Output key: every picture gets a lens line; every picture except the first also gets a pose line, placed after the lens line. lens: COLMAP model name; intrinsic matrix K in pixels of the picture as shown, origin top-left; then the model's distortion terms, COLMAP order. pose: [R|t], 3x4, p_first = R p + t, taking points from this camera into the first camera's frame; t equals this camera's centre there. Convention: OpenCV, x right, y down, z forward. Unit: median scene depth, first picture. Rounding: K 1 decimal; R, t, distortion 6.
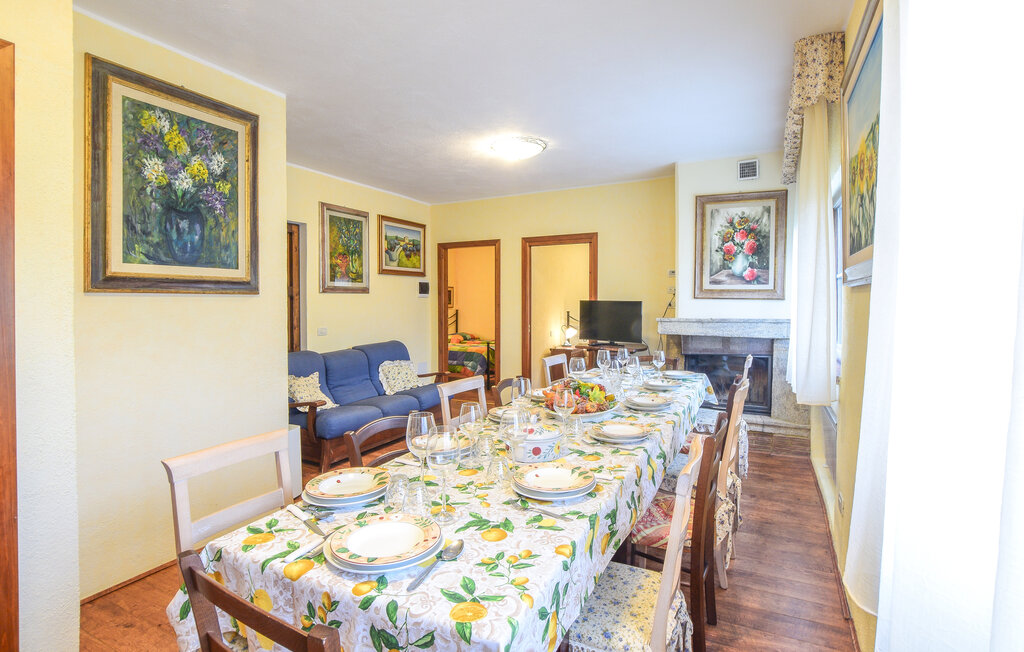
lens RADIAL K [[497.4, 0, 493.5], [0, 497.4, 303.8], [0, 0, 1]] dist [-0.002768, -0.000178]
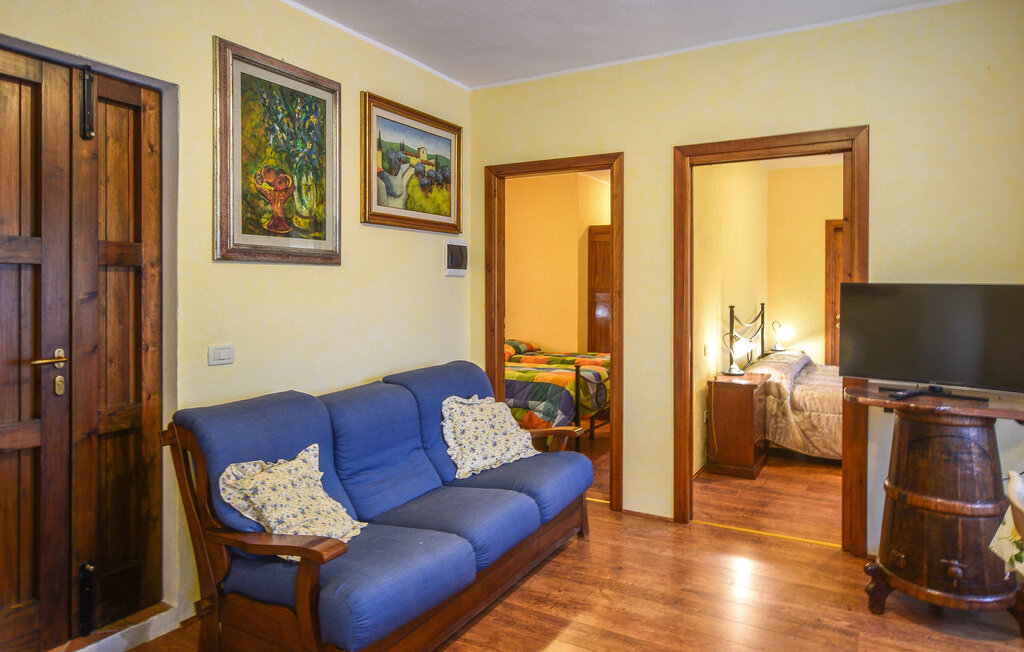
lens RADIAL K [[657.6, 0, 513.5], [0, 657.6, 289.2], [0, 0, 1]] dist [-0.000804, 0.000711]
pose [[0.999829, 0.005010, -0.017792, -0.092964], [-0.005066, 0.999982, -0.003107, 0.001659], [0.017776, 0.003197, 0.999837, 0.454288]]
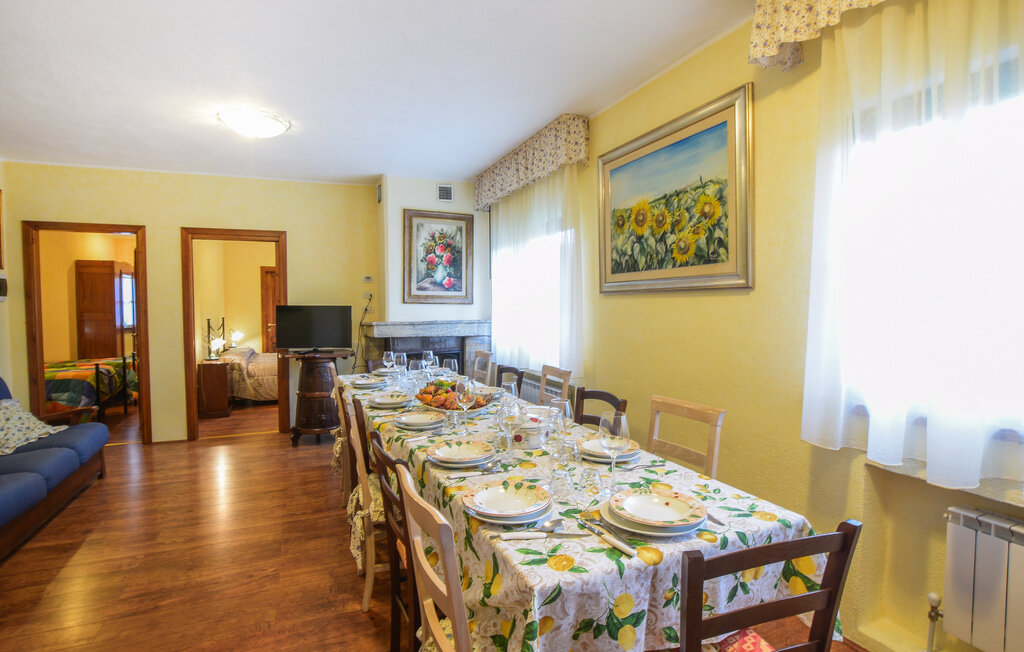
lens RADIAL K [[508.6, 0, 495.7], [0, 508.6, 322.9], [0, 0, 1]] dist [-0.032789, 0.000400]
pose [[0.641378, -0.026348, 0.766773, -0.277687], [0.008049, 0.999586, 0.027615, 0.003005], [-0.767183, -0.011540, 0.641324, 0.114504]]
